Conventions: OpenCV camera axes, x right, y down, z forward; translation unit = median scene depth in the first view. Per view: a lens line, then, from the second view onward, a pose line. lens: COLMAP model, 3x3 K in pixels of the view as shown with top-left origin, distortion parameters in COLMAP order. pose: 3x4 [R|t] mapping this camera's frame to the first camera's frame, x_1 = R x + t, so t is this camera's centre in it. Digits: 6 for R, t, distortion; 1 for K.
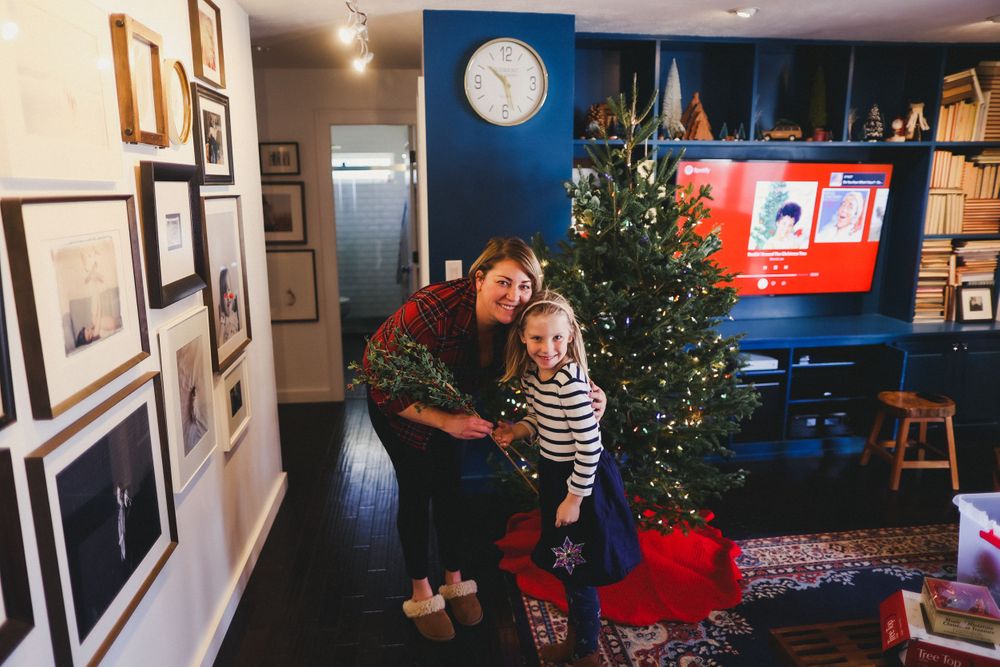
lens RADIAL K [[676.1, 0, 500.0], [0, 676.1, 333.5], [0, 0, 1]] dist [-0.001684, -0.000299]
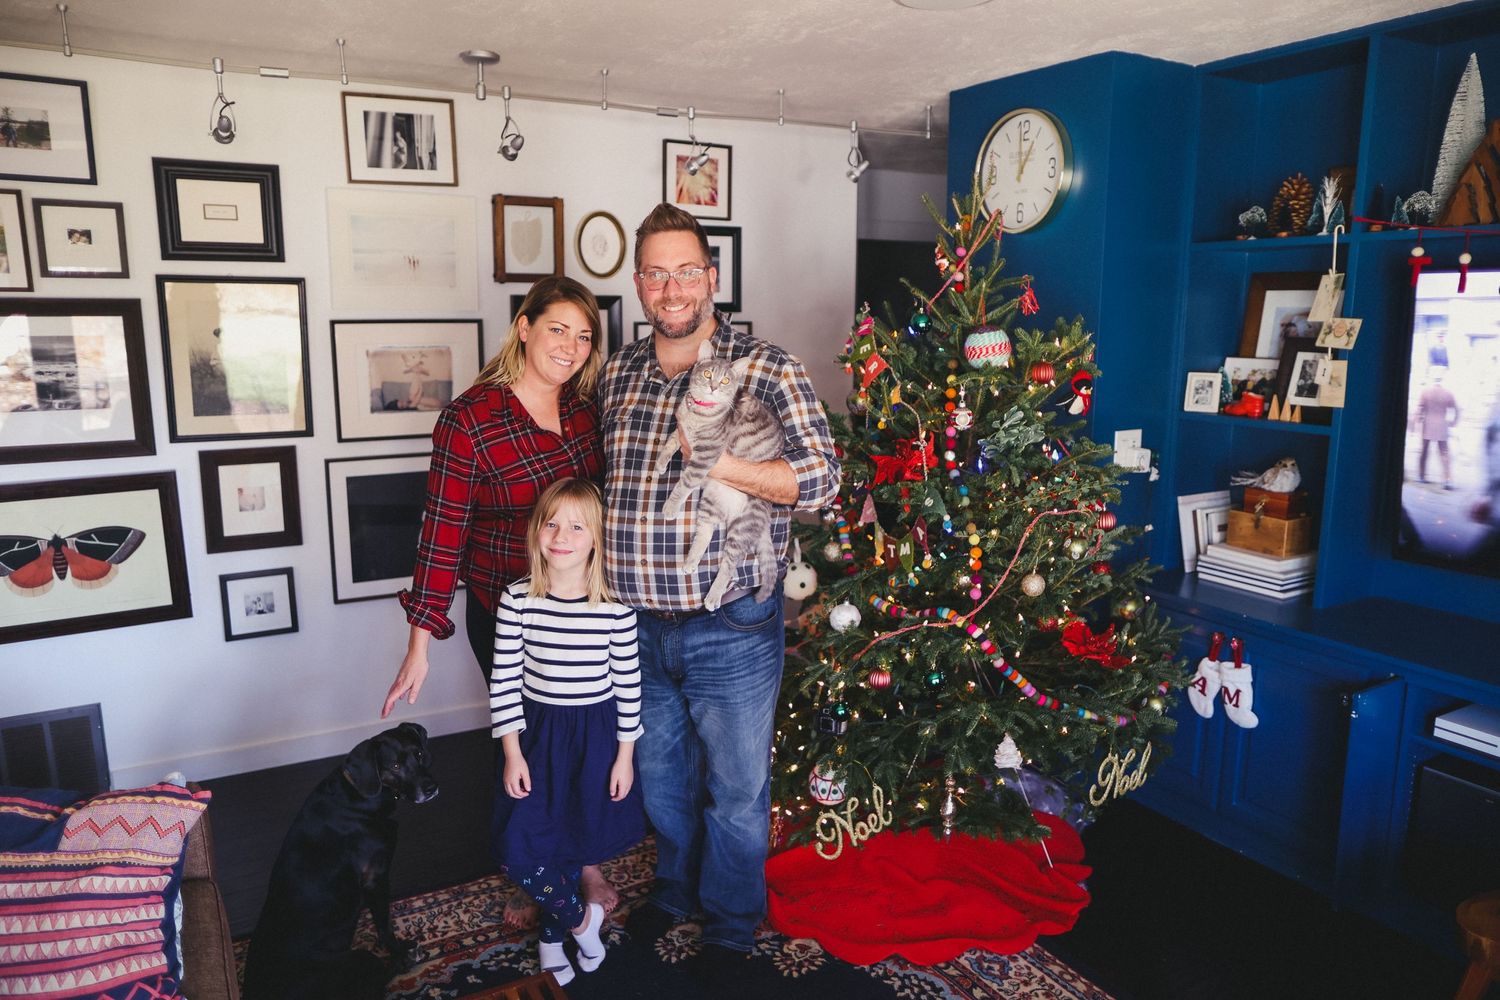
lens RADIAL K [[1014.2, 0, 750.0], [0, 1014.2, 500.0], [0, 0, 1]] dist [-0.001684, -0.000299]
pose [[0.400164, 0.180008, -0.898591, 0.714941], [-0.200609, 0.973945, 0.105768, -0.074882], [0.894217, 0.137941, 0.425849, 0.281543]]
